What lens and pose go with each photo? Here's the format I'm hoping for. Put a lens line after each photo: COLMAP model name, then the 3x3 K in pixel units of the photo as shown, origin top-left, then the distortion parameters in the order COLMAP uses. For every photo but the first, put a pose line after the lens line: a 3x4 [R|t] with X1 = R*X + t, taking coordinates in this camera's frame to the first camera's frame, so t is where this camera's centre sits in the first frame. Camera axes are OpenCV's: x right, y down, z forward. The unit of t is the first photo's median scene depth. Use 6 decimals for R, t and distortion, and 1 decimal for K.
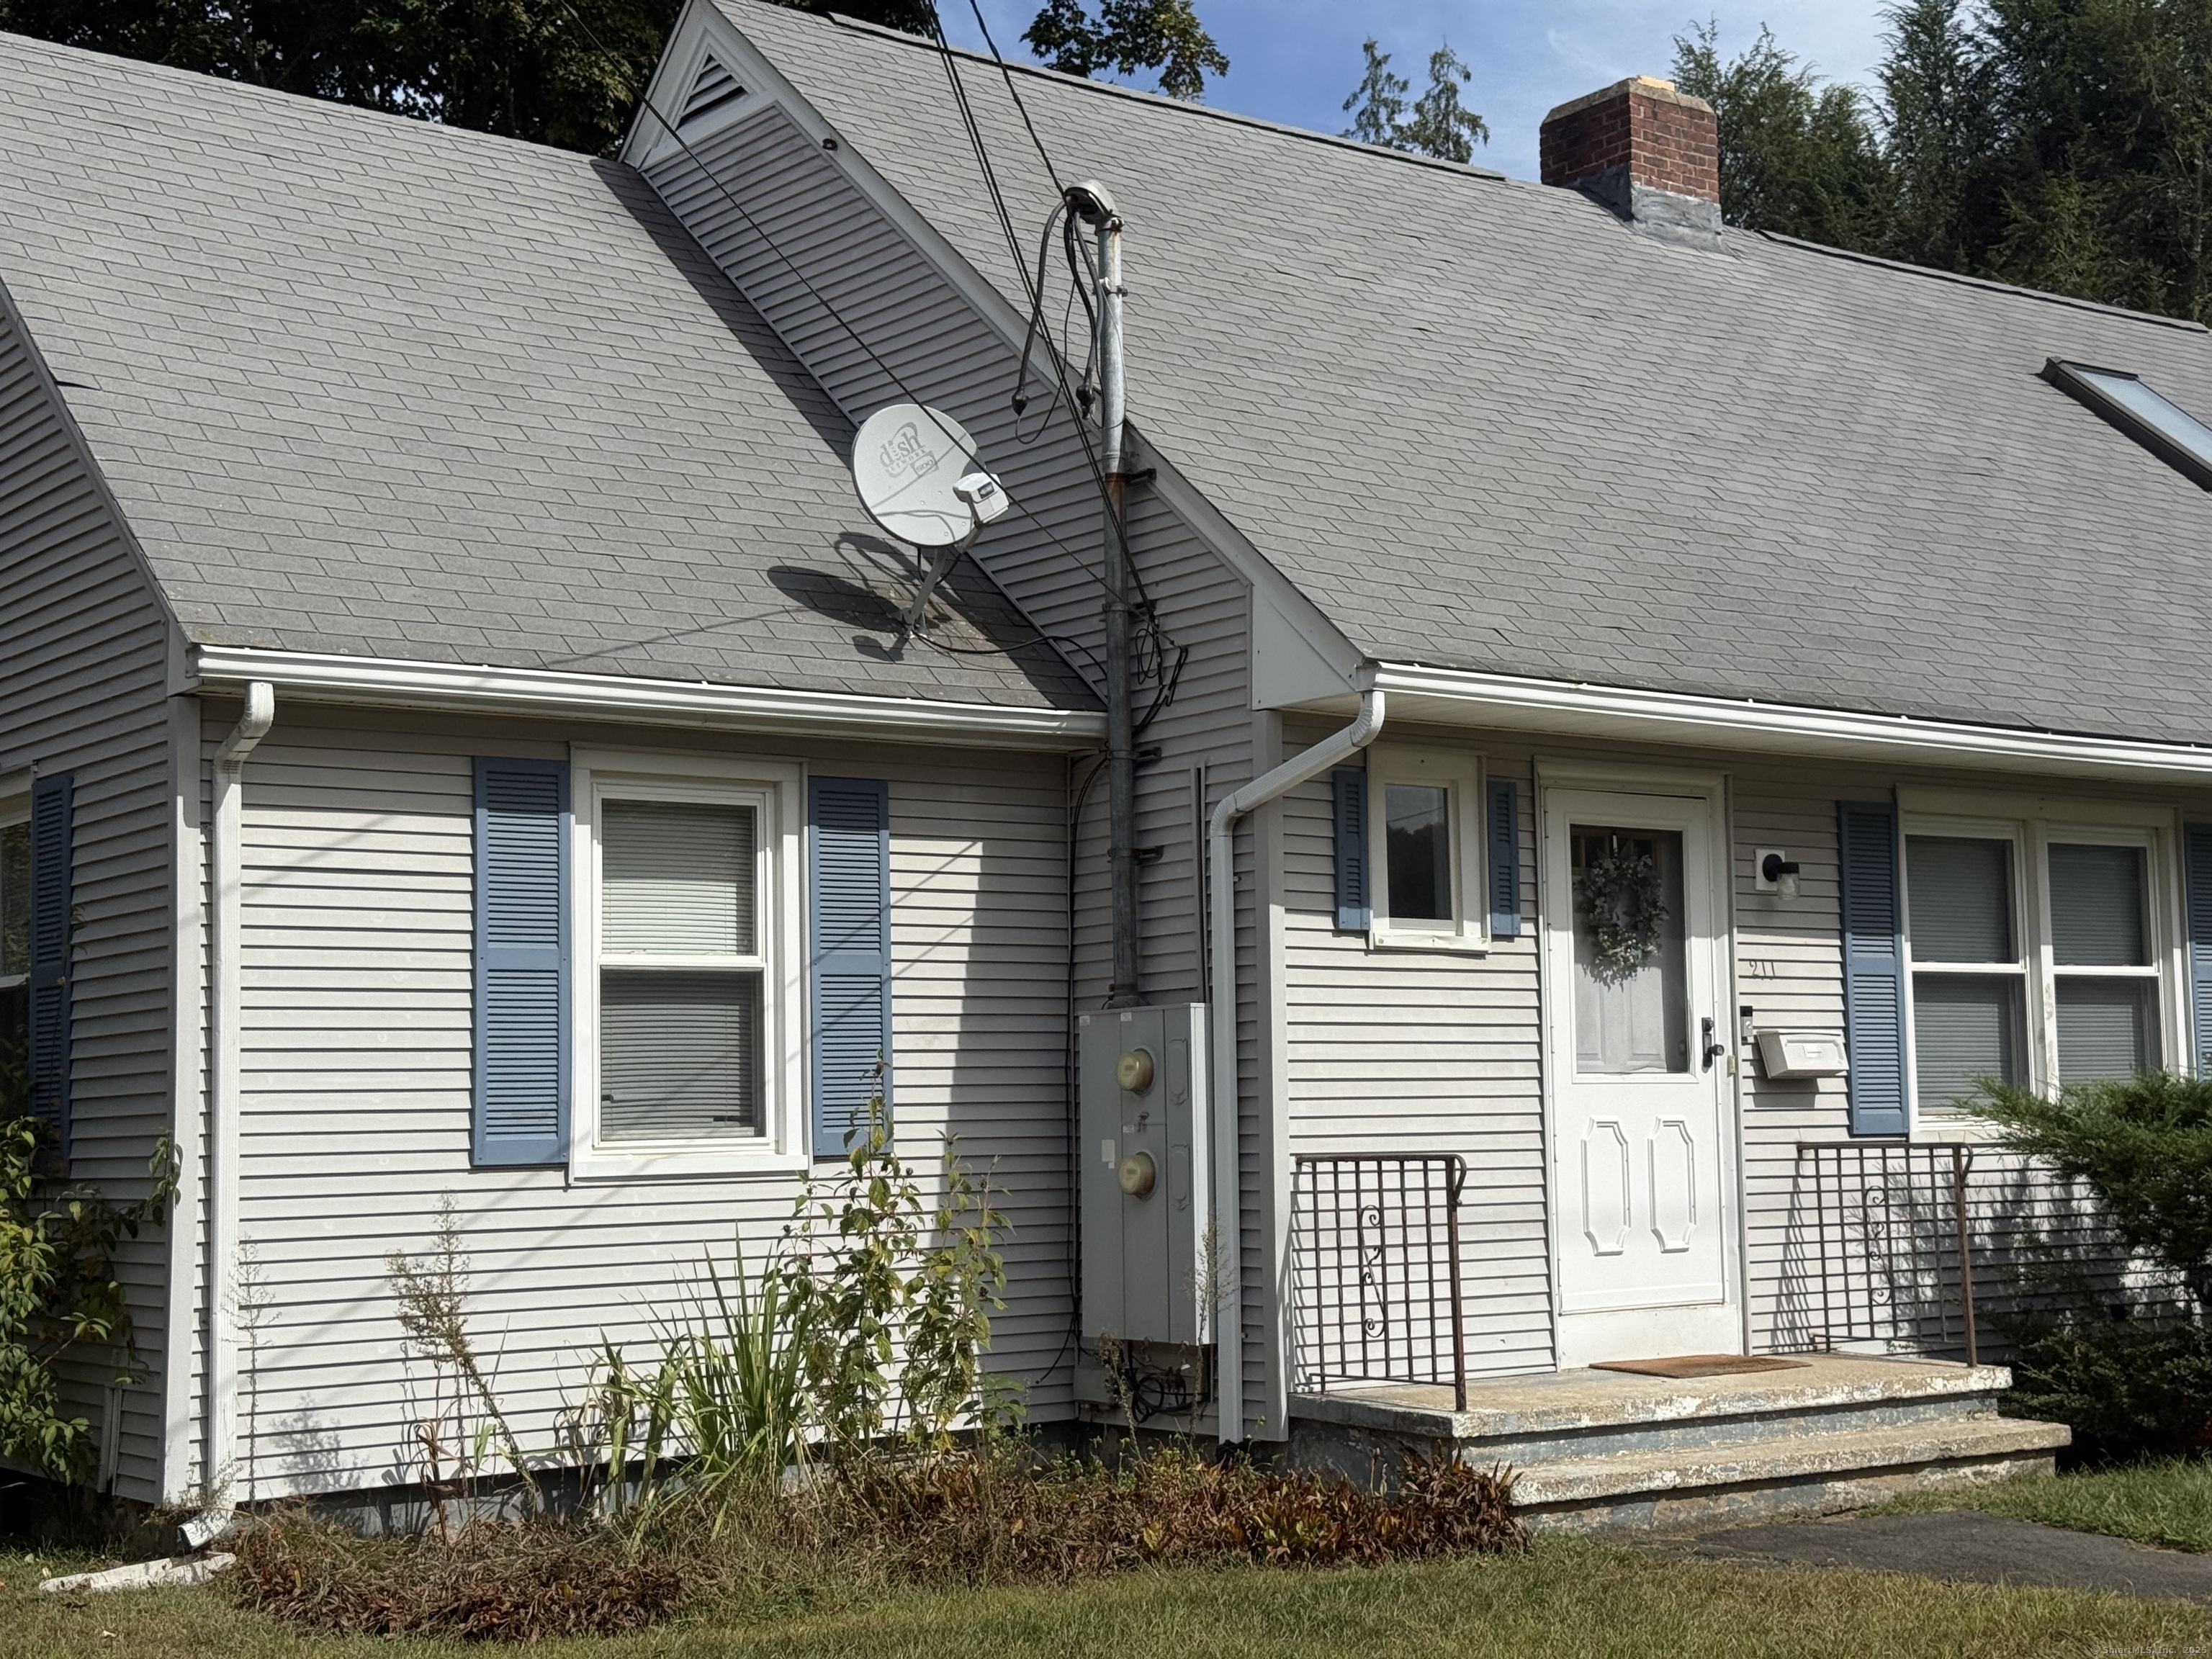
lens RADIAL K [[3134.9, 0, 1100.1], [0, 3134.9, 830.6], [0, 0, 1]] dist [0.108591, -0.128626]
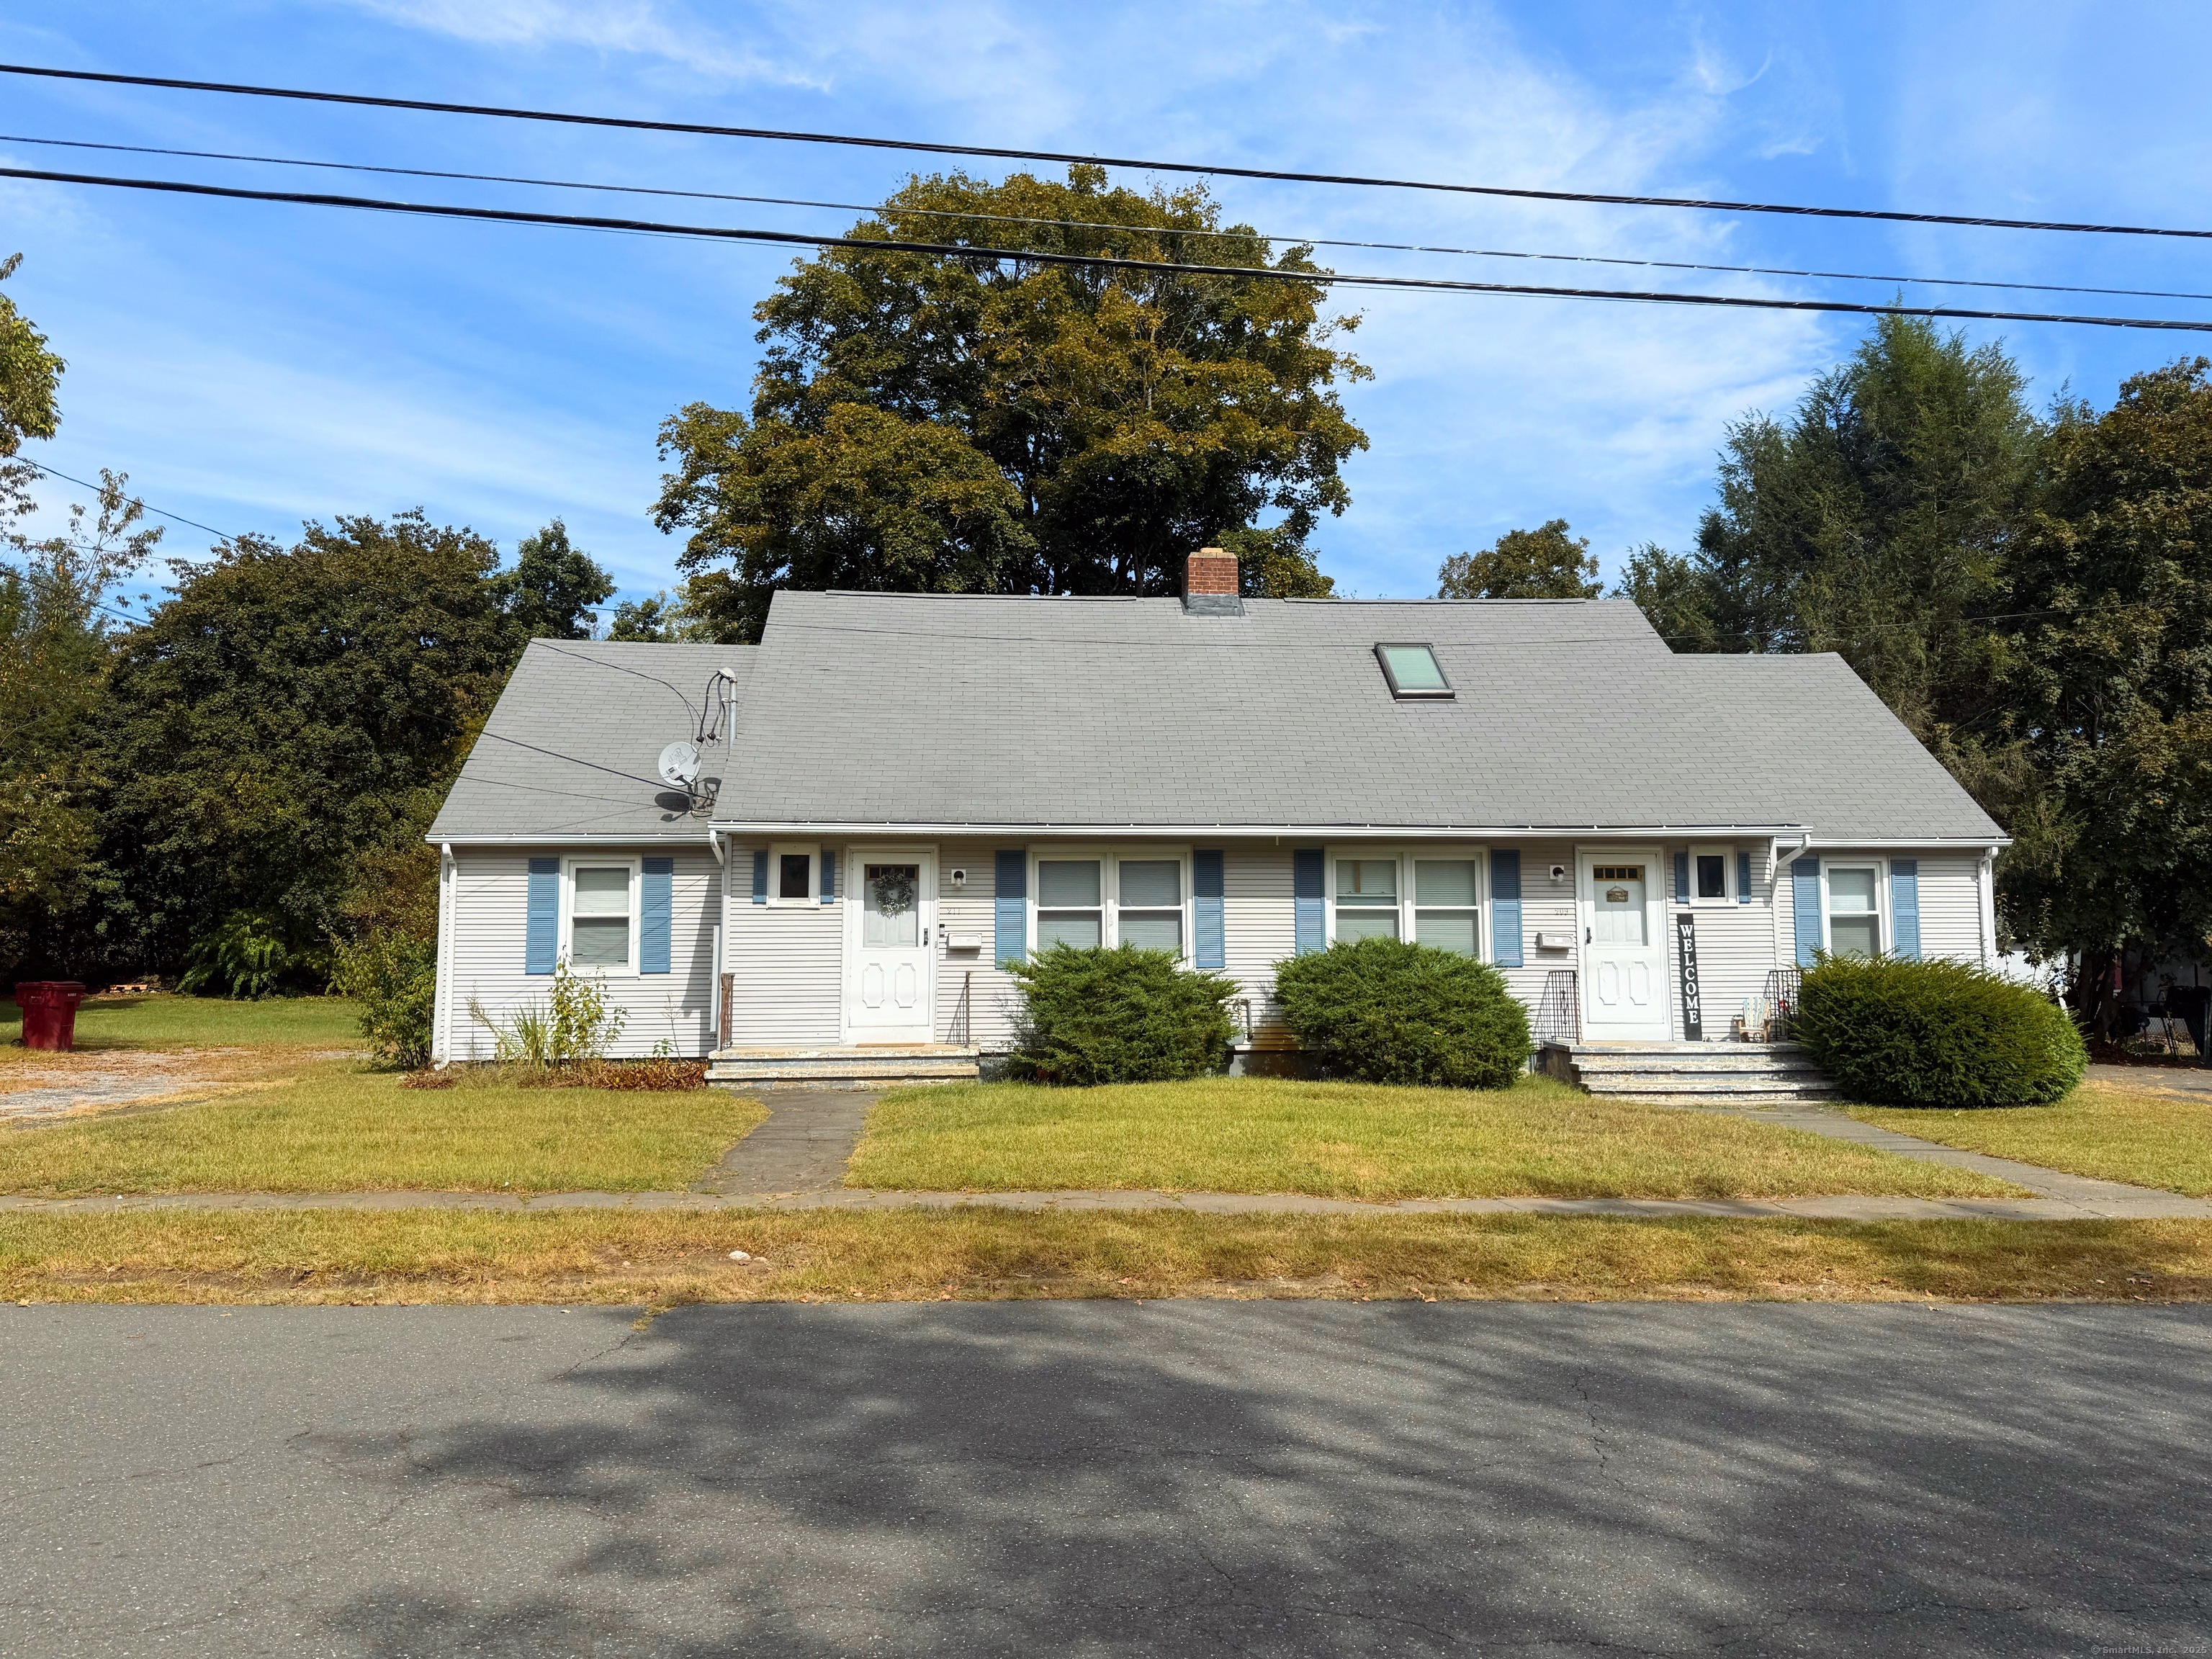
lens RADIAL K [[1563.2, 0, 1106.0], [0, 1563.2, 829.5], [0, 0, 1]] dist [0.095919, -0.070920]
pose [[0.842334, -0.038258, -0.537597, 1.181694], [0.039397, 0.999180, -0.009377, -0.012247], [0.537515, -0.013281, 0.843150, -0.137892]]
